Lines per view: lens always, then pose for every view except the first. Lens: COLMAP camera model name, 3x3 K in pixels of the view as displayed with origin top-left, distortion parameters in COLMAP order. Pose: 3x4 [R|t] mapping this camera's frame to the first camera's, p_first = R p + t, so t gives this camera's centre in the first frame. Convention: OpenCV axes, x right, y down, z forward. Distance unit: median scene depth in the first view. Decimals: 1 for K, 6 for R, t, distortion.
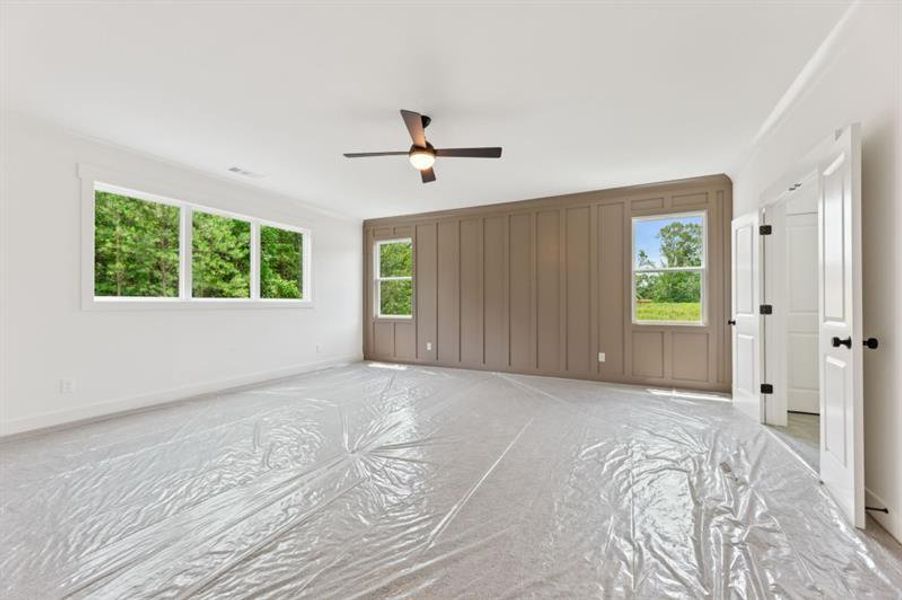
lens RADIAL K [[368.2, 0, 451.1], [0, 368.2, 300.7], [0, 0, 1]] dist [0.000554, 0.000260]
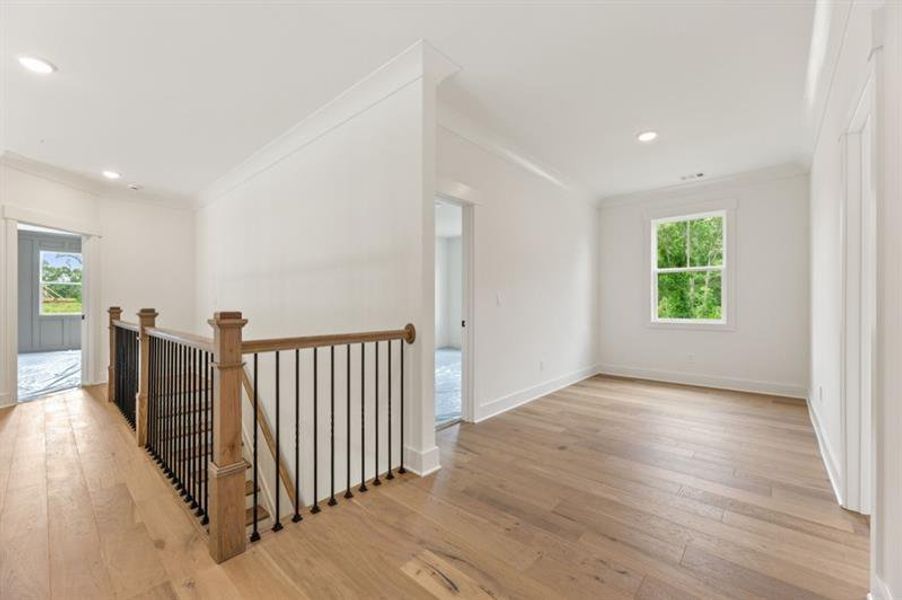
lens RADIAL K [[368.2, 0, 450.9], [0, 368.2, 302.4], [0, 0, 1]] dist [0.000554, 0.000260]
pose [[0.276266, 0.003353, 0.961075, -0.612610], [-0.008331, 0.999965, -0.001094, -0.012777], [-0.961045, -0.007705, 0.276285, -1.282046]]
